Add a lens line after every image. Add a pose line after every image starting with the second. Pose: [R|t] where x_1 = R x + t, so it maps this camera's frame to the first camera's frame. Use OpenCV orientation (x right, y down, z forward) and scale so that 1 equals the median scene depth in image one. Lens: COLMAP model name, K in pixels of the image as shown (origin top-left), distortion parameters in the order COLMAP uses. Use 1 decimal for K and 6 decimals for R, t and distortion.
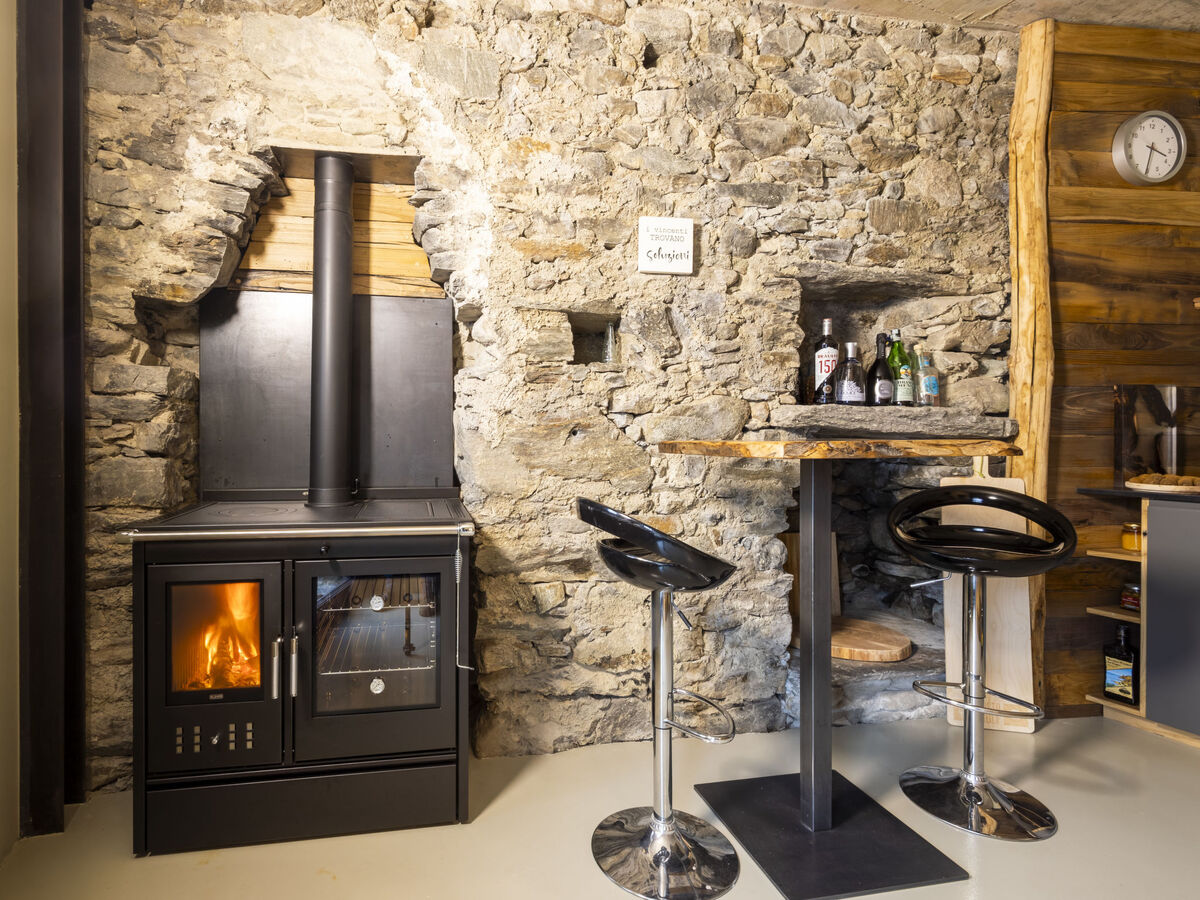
lens RADIAL K [[651.3, 0, 569.8], [0, 651.3, 440.7], [0, 0, 1]] dist [0.007773, -0.001718]
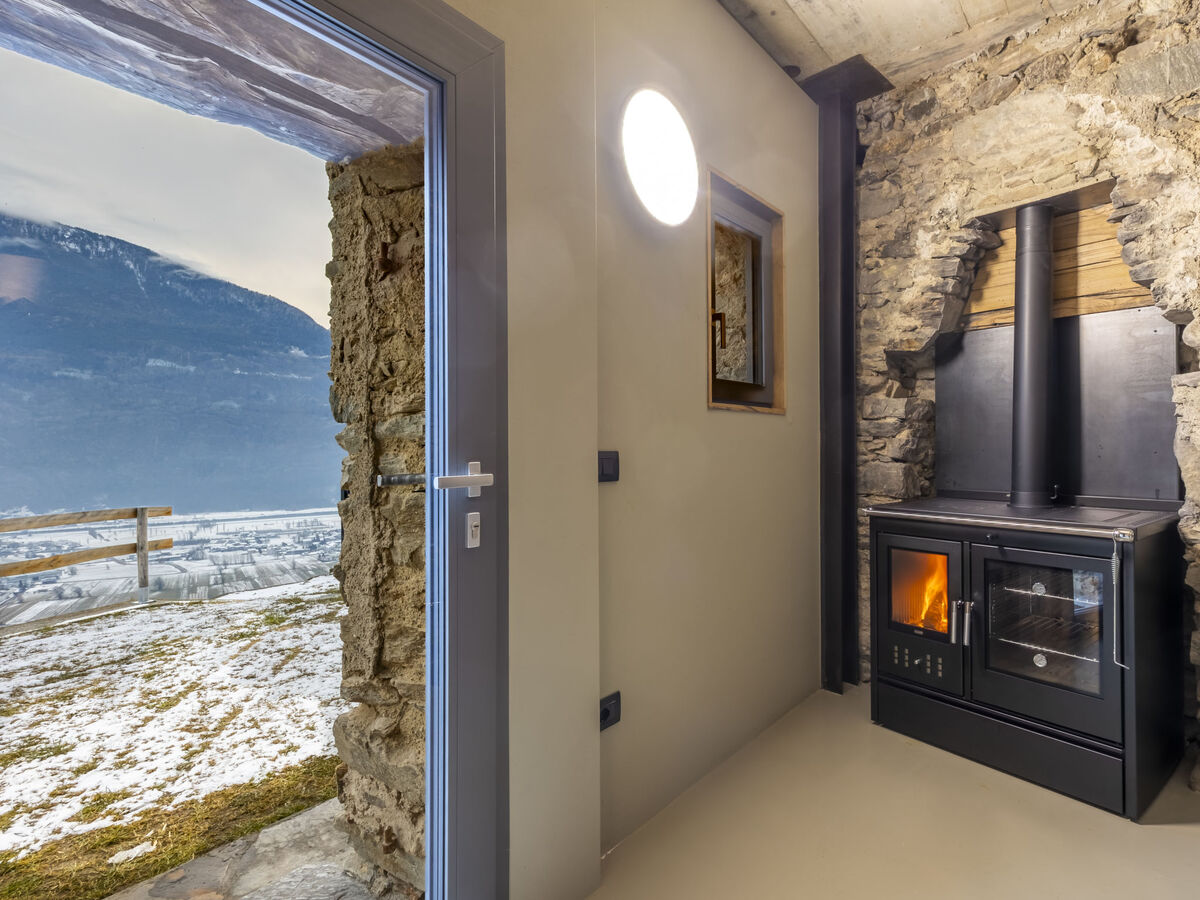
lens RADIAL K [[645.9, 0, 648.4], [0, 645.9, 443.2], [0, 0, 1]] dist [0.015458, -0.004604]
pose [[0.484651, -0.008848, -0.874663, 0.337683], [-0.002109, 0.999934, -0.011284, 0.000620], [0.874705, 0.007314, 0.484600, -0.160440]]
